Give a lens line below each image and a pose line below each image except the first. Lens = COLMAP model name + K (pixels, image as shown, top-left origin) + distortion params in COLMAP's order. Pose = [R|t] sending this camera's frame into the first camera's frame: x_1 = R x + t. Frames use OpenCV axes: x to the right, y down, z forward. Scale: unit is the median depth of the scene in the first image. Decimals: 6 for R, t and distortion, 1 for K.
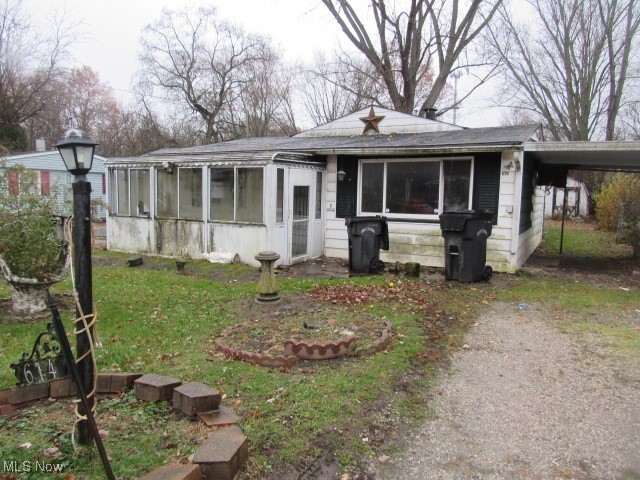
lens RADIAL K [[459.2, 0, 317.0], [0, 459.2, 242.1], [0, 0, 1]] dist [-0.021603, -0.003729]
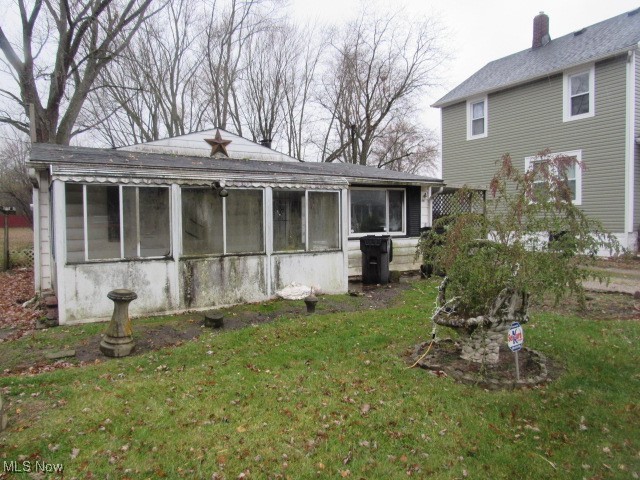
lens RADIAL K [[459.2, 0, 318.8], [0, 459.2, 237.4], [0, 0, 1]] dist [-0.021603, -0.003729]
pose [[0.499692, -0.058340, 0.864236, -0.898671], [0.109934, 0.993933, 0.003533, -0.066660], [-0.859199, 0.093244, 0.503074, 0.492539]]
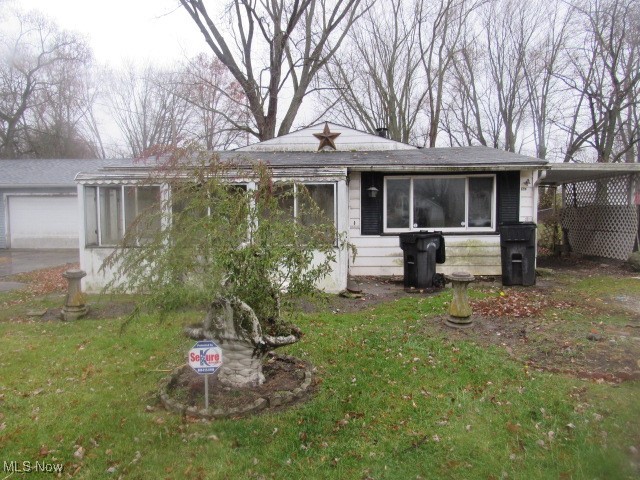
lens RADIAL K [[459.2, 0, 319.1], [0, 459.2, 240.0], [0, 0, 1]] dist [-0.021603, -0.003729]
pose [[0.895598, -0.055903, 0.441337, -0.501403], [0.072384, 0.997164, -0.020580, -0.030782], [-0.438935, 0.050377, 0.897105, 0.171232]]
